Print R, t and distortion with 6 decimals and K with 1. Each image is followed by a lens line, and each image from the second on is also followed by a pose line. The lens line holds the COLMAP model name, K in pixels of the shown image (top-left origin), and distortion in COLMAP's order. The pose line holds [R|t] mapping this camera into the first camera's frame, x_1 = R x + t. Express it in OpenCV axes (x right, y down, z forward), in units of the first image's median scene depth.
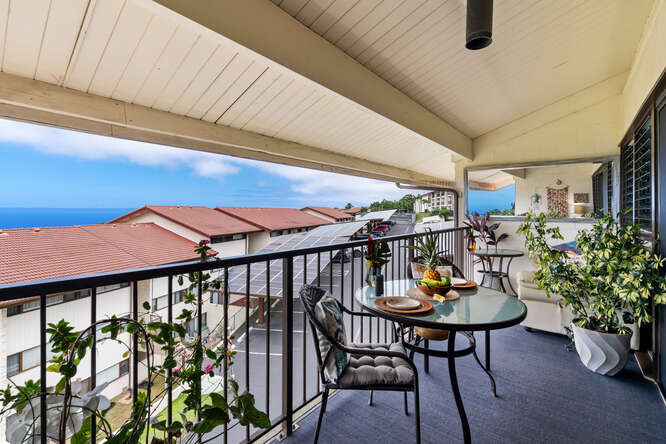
lens RADIAL K [[288.0, 0, 333.5], [0, 288.0, 216.8], [0, 0, 1]] dist [0.000557, -0.000197]
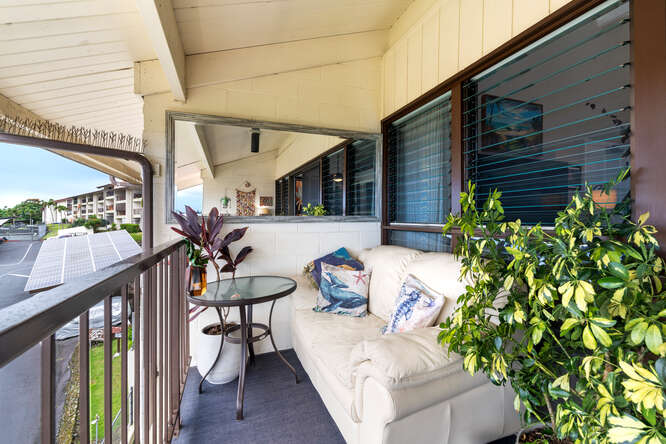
lens RADIAL K [[288.0, 0, 333.5], [0, 288.0, 216.8], [0, 0, 1]] dist [0.000557, -0.000197]
pose [[0.486225, -0.004256, 0.873823, 0.107392], [0.030574, 0.999459, -0.012145, 0.006506], [-0.873298, 0.032622, 0.486092, 0.324213]]
